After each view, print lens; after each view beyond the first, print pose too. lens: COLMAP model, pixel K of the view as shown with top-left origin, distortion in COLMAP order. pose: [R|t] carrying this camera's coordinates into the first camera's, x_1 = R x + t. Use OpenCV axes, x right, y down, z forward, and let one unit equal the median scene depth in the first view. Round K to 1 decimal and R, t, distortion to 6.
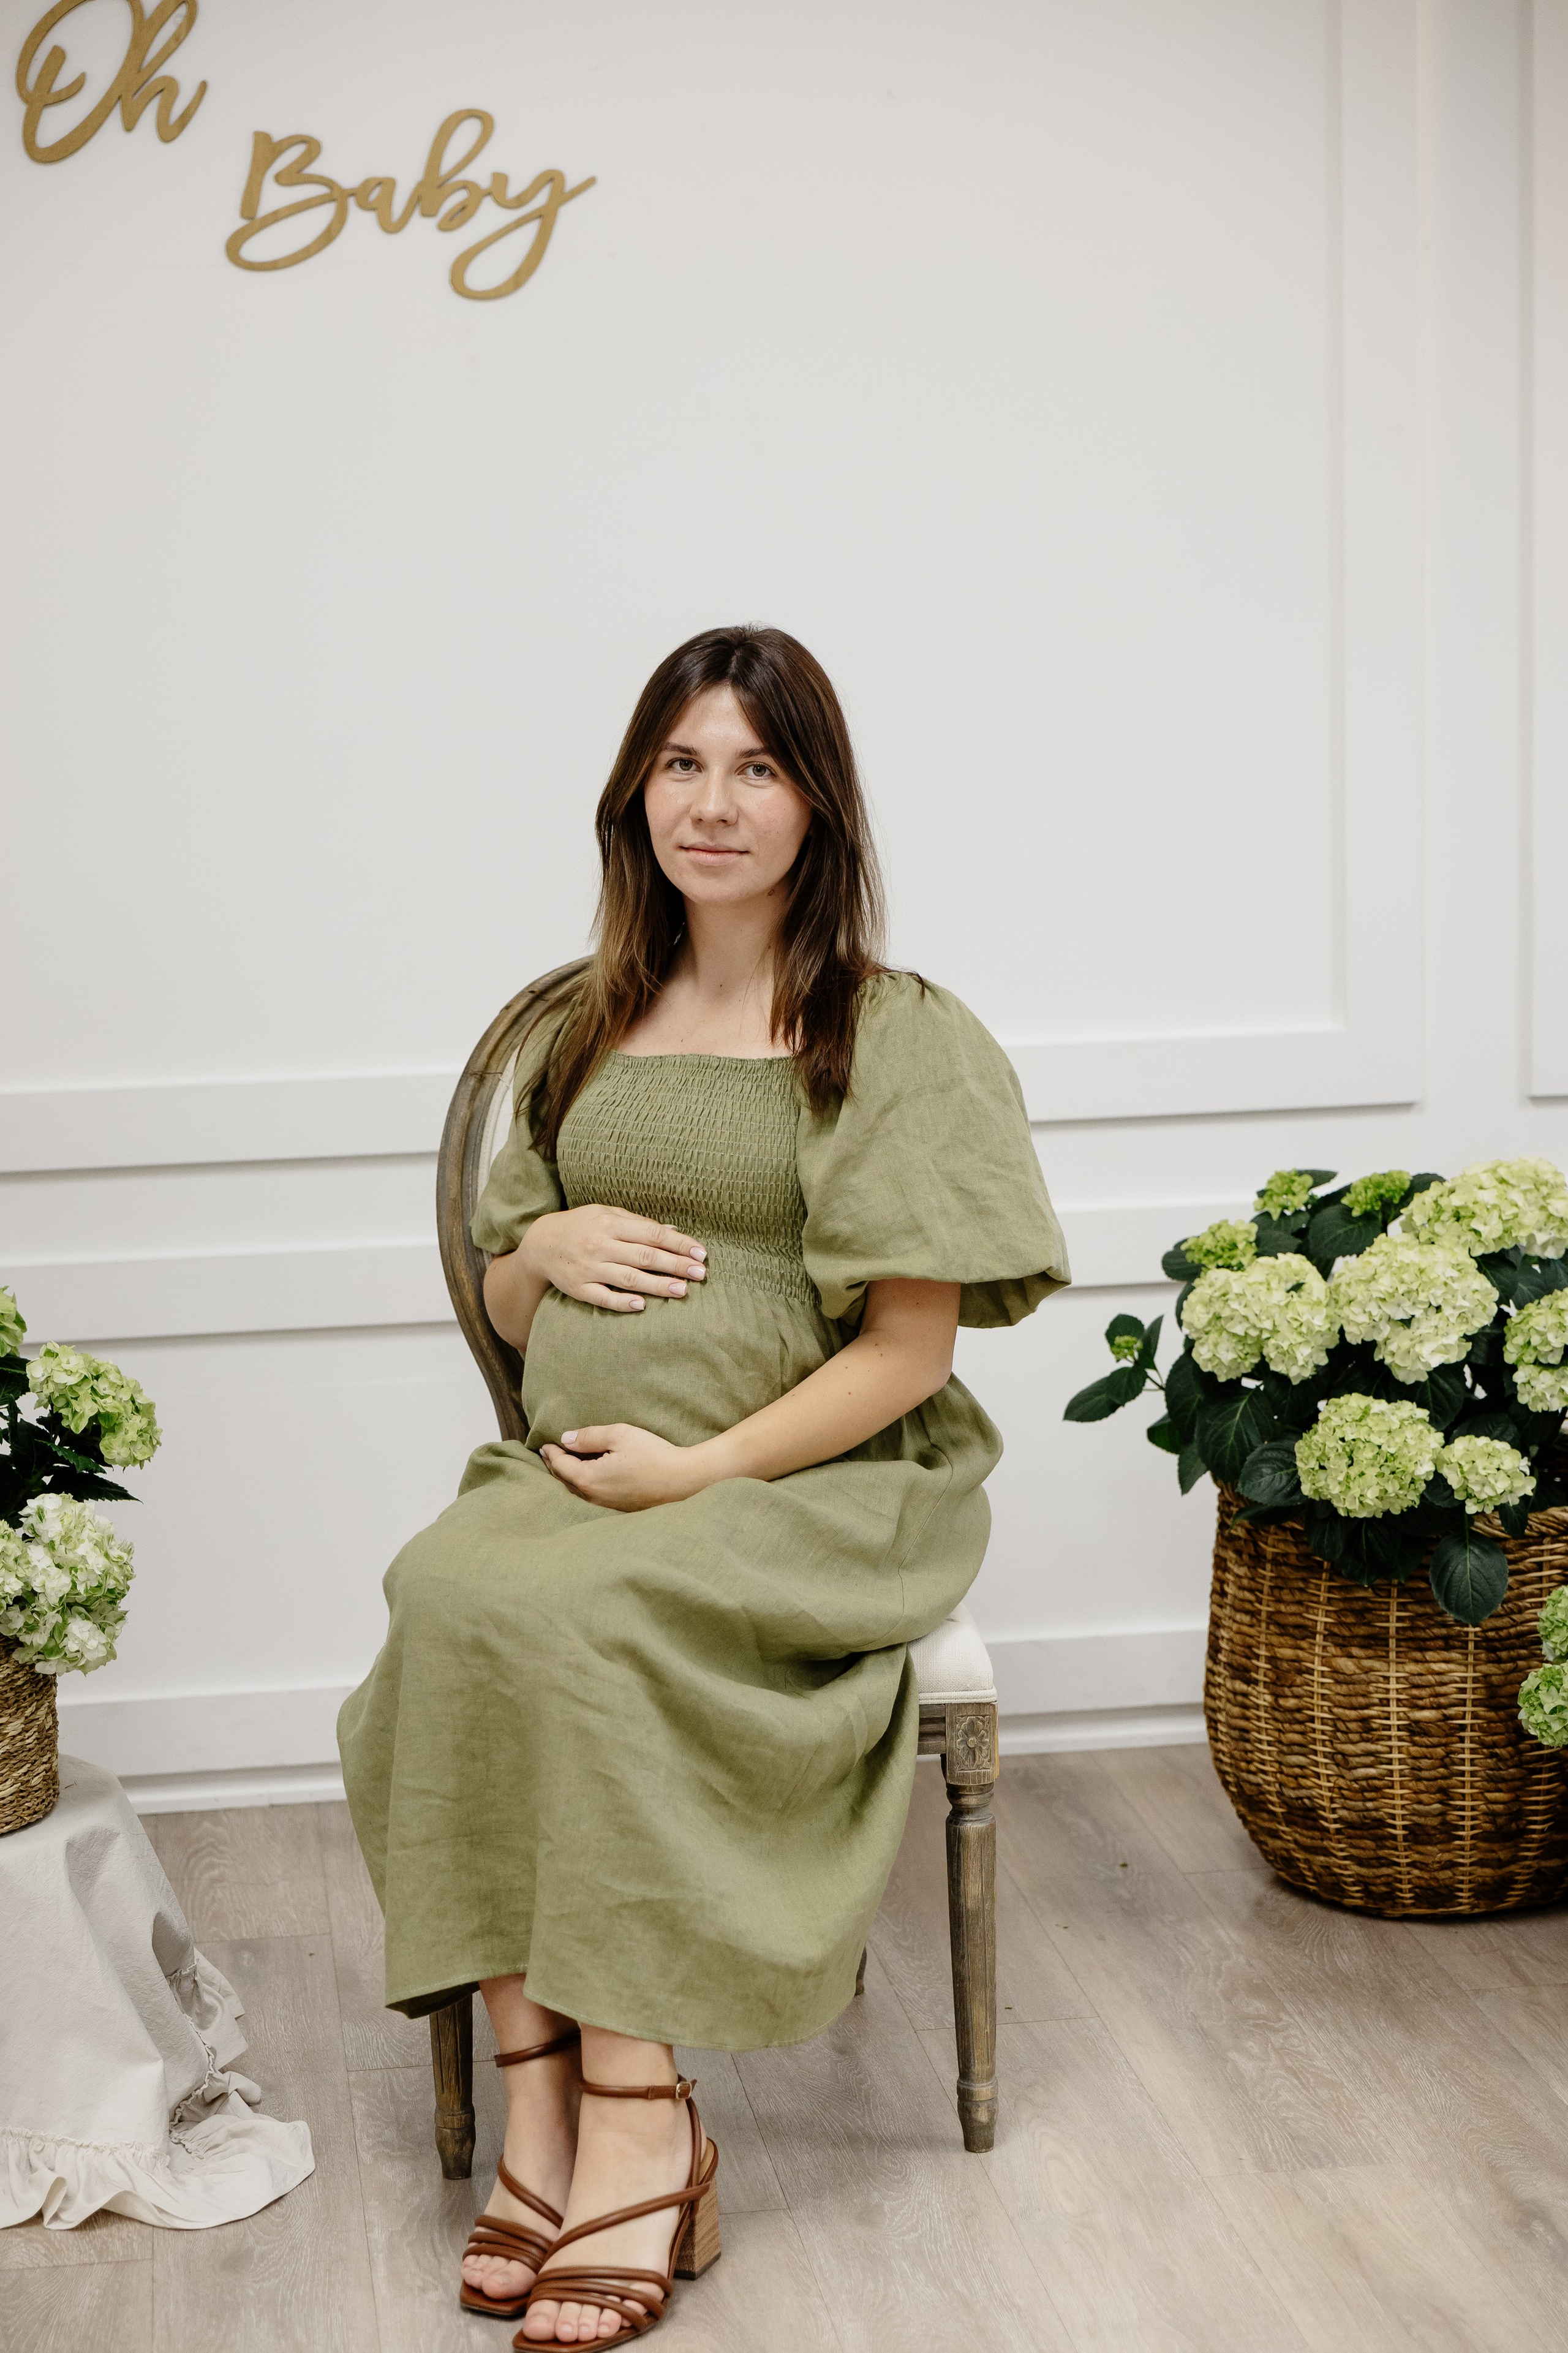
lens RADIAL K [[4275.7, 0, 750.7], [0, 4275.7, 1182.5], [0, 0, 1]] dist [0.002482, 0.000000]
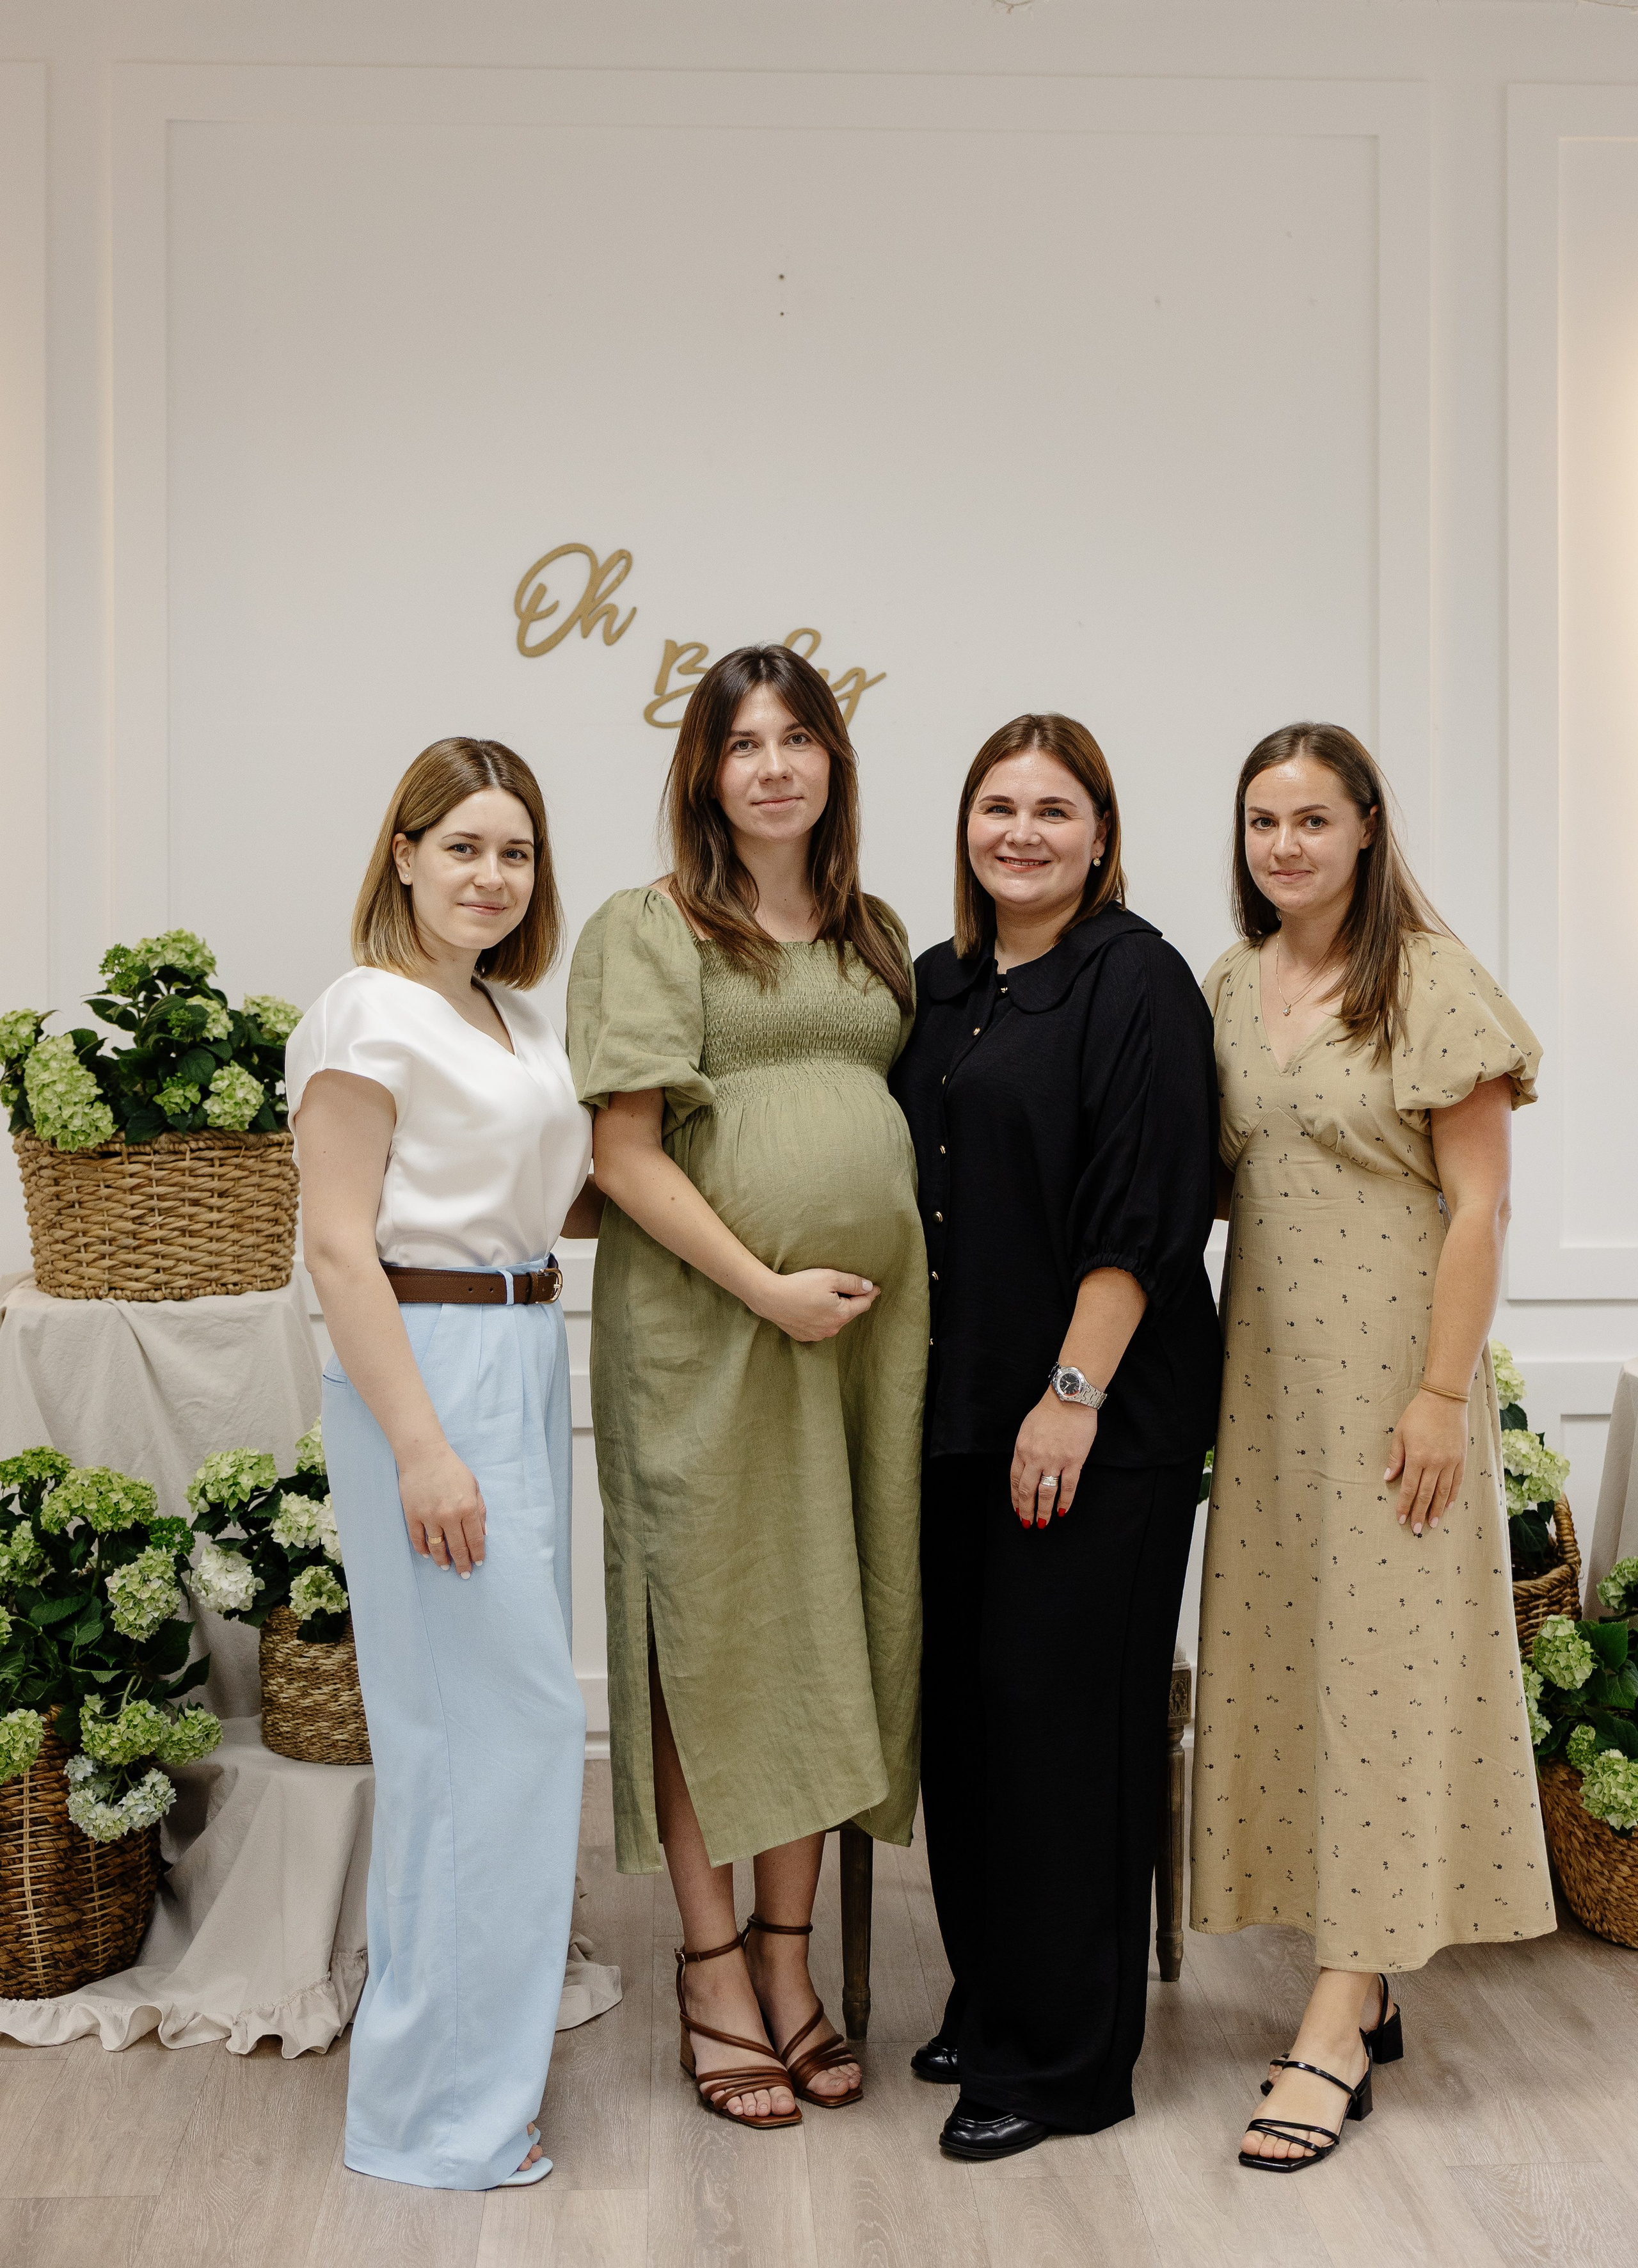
lens RADIAL K [[3116.9, 0, 873.7], [0, 3116.9, 896.1], [0, 0, 1]] dist [0.011050, 0.000000]
pose [[0.997117, 0.027154, -0.070850, 0.044822], [-0.037262, 0.988655, -0.145507, 0.007357], [0.066095, 0.147728, 0.986817, -0.100396]]
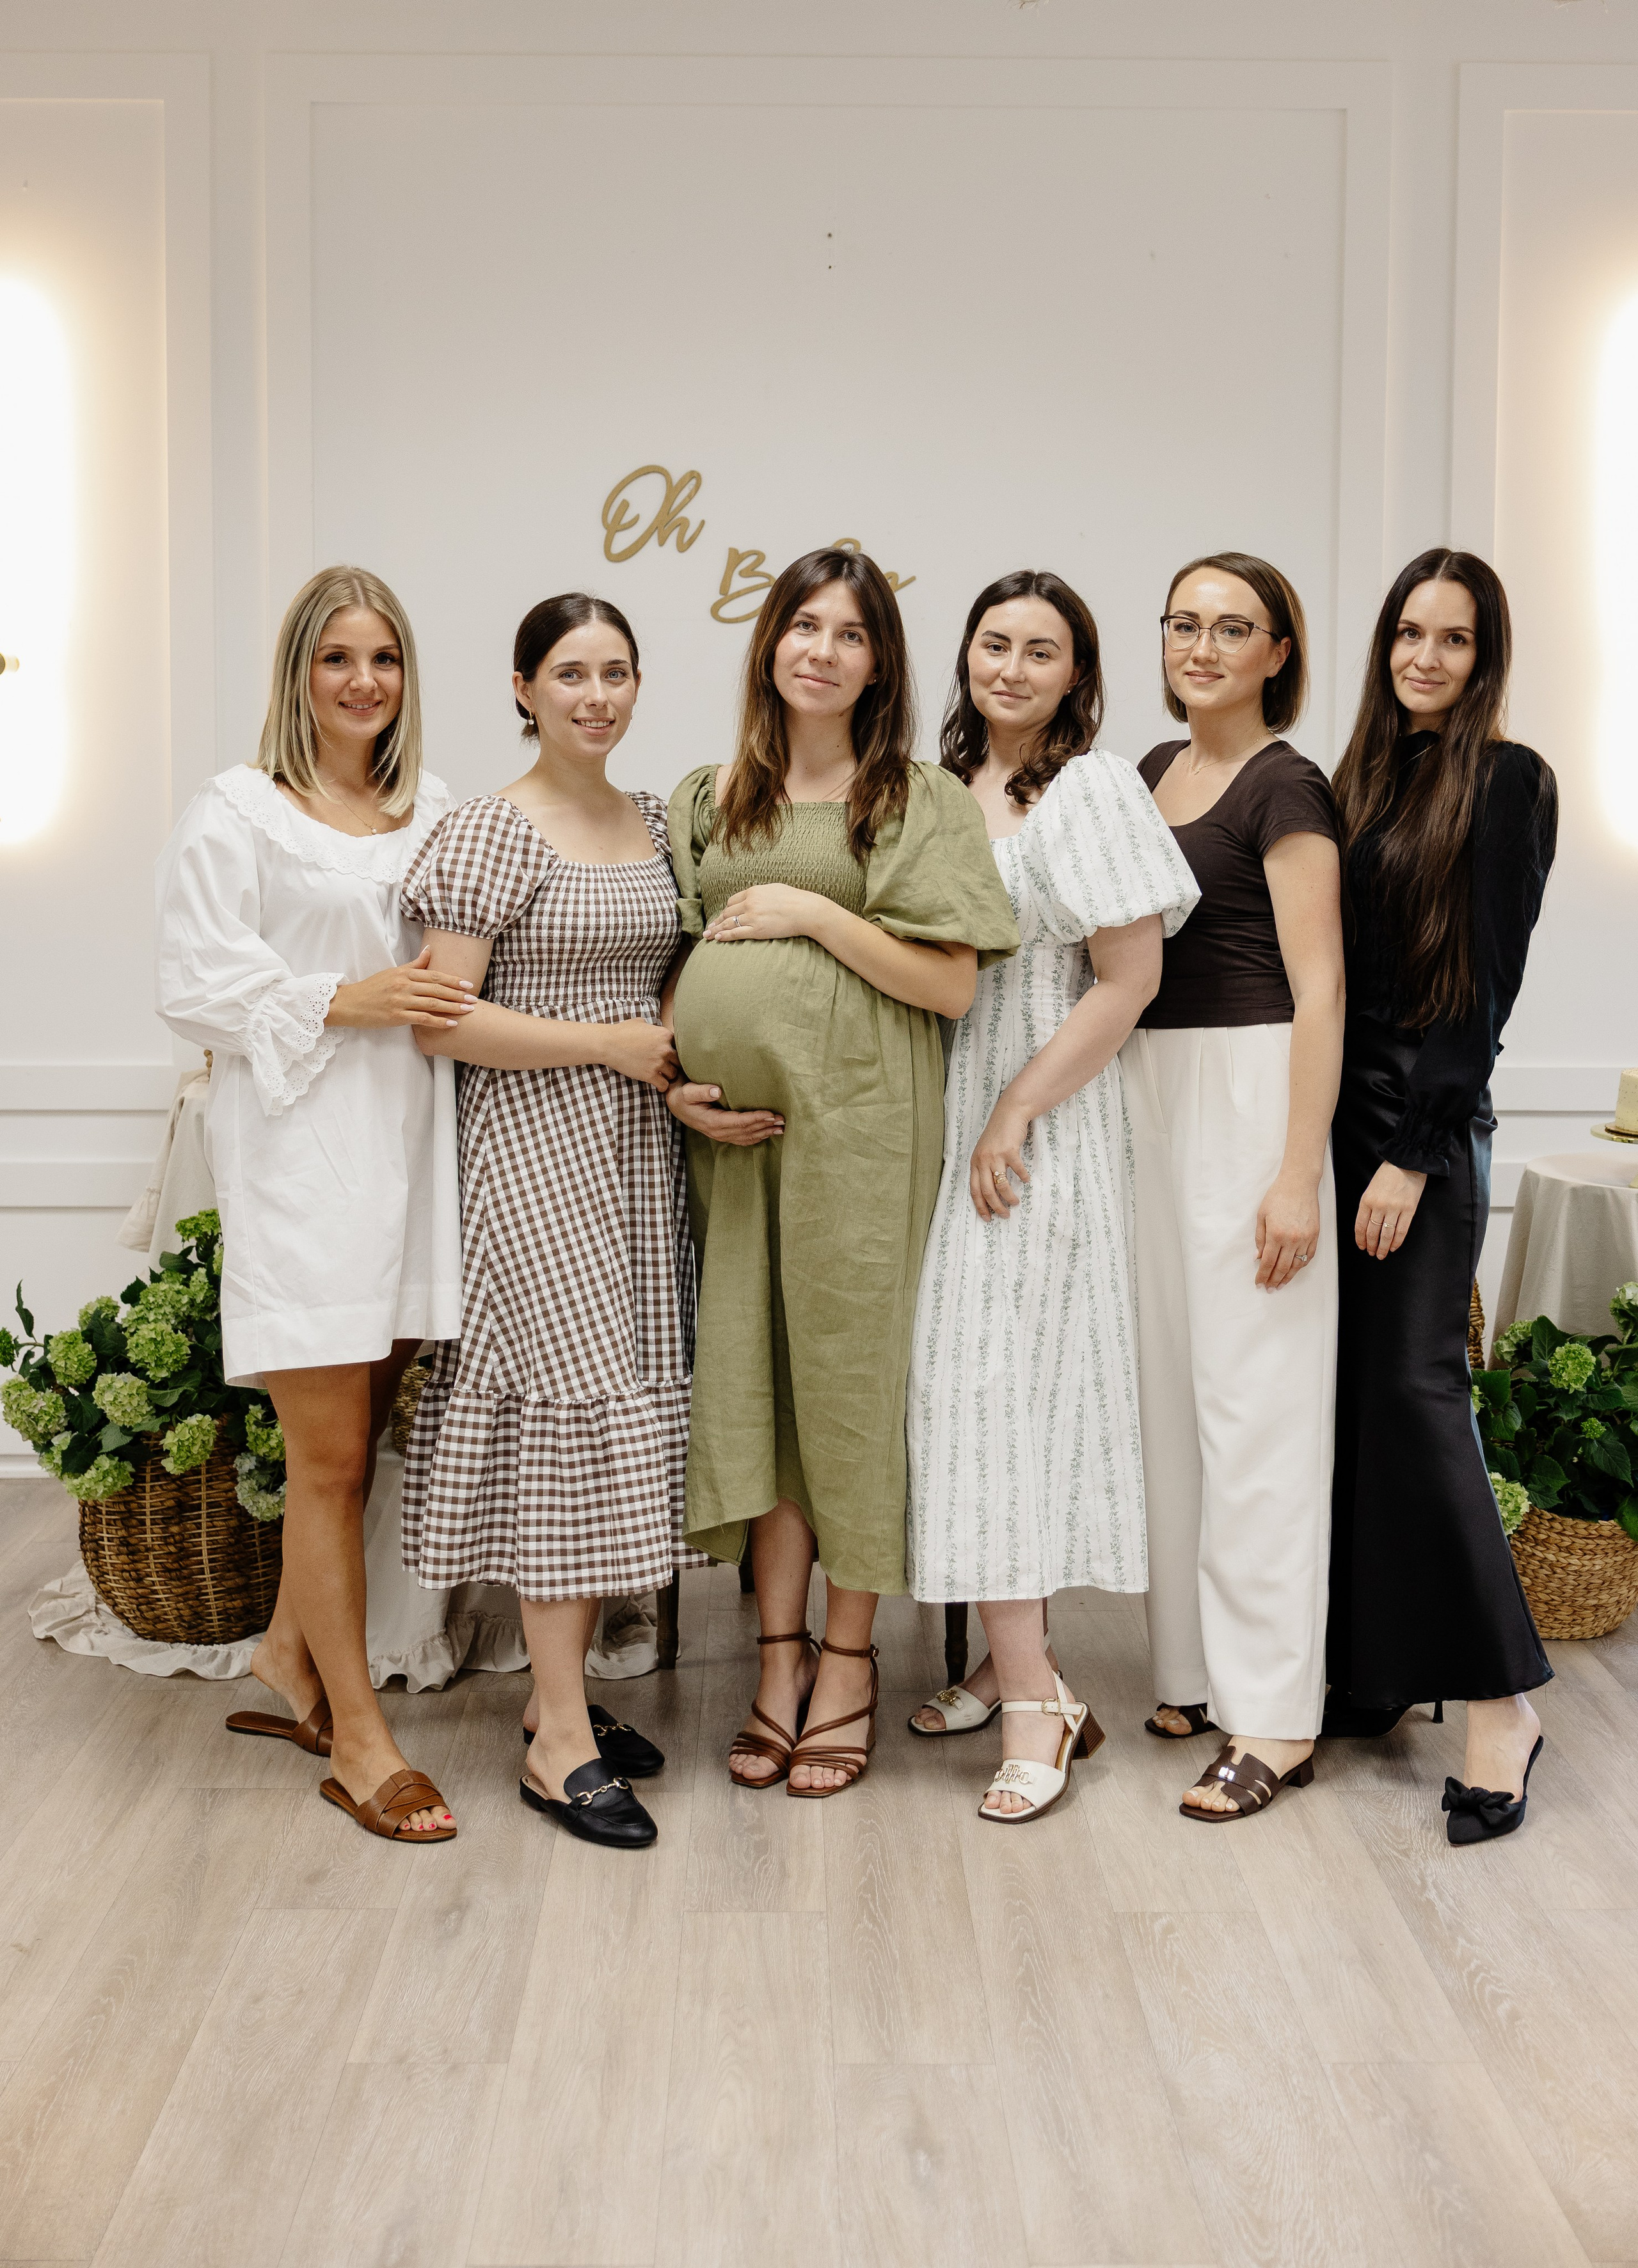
lens RADIAL K [[2768.2, 0, 818.1], [0, 2768.2, 956.7], [0, 0, 1]] dist [0.001394, 0.000000]
pose [[0.992245, 0.040168, -0.117627, 0.074070], [-0.049410, 0.995827, -0.076735, 0.019024], [0.114054, 0.081951, 0.990089, -0.167610]]
